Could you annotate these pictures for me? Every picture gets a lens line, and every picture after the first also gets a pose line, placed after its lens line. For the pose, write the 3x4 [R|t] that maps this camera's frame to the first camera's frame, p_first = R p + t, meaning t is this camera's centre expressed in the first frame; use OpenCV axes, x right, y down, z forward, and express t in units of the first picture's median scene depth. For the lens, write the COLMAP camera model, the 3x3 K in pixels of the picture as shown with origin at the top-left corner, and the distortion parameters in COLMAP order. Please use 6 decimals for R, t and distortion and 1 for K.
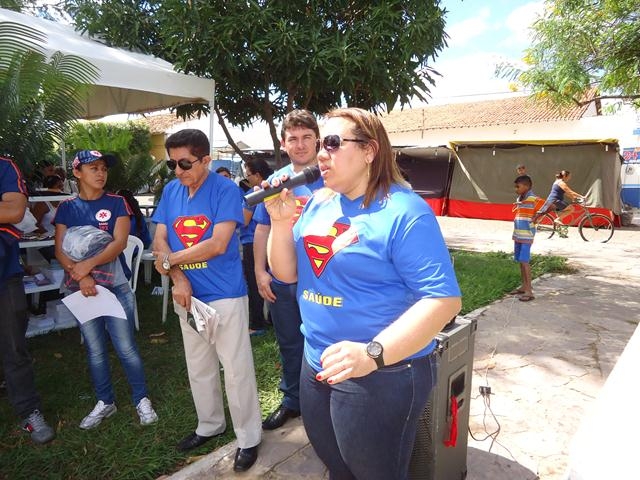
lens RADIAL K [[466.1, 0, 315.0], [0, 466.1, 234.7], [0, 0, 1]] dist [-0.015687, -0.004896]
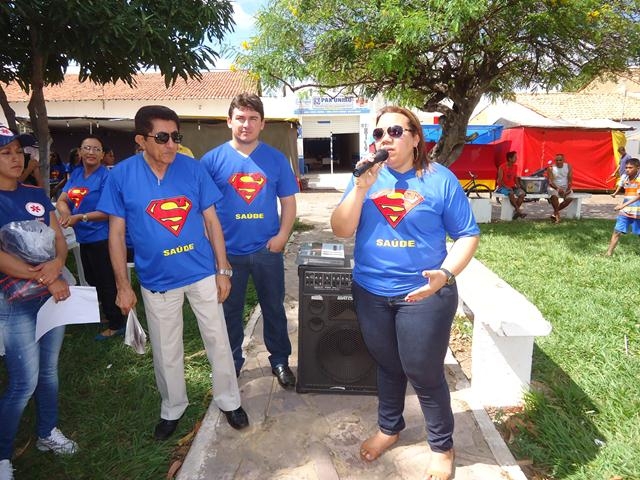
lens RADIAL K [[466.1, 0, 321.7], [0, 466.1, 240.1], [0, 0, 1]] dist [-0.015687, -0.004896]
pose [[0.762669, -0.130489, 0.633490, -0.632374], [0.087823, 0.991259, 0.098452, -0.020910], [-0.640799, -0.019452, 0.767462, 0.049175]]
